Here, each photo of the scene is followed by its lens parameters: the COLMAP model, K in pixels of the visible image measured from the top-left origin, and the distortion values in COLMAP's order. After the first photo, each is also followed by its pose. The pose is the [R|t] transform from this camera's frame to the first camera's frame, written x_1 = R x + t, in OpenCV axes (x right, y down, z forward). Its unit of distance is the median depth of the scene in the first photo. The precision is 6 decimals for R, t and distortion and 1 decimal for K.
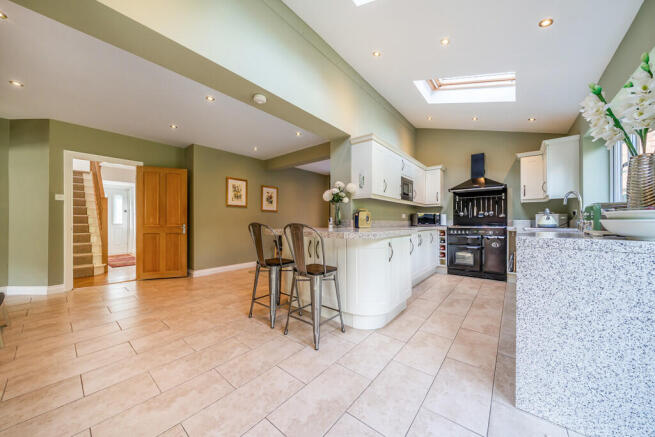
lens RADIAL K [[227.0, 0, 328.7], [0, 227.0, 221.8], [0, 0, 1]] dist [0.000694, 0.000042]
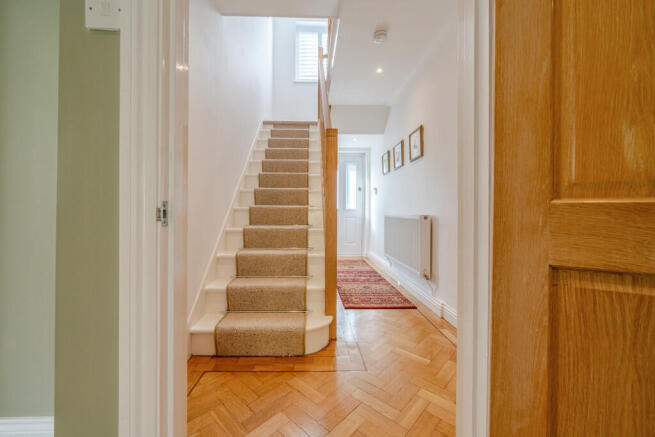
lens RADIAL K [[239.2, 0, 325.2], [0, 239.2, 213.5], [0, 0, 1]] dist [-0.000048, 0.000000]
pose [[0.666758, 0.003902, -0.745264, -0.577155], [0.000650, 0.999983, 0.005817, 0.018990], [0.745274, -0.004363, 0.666744, 0.604353]]
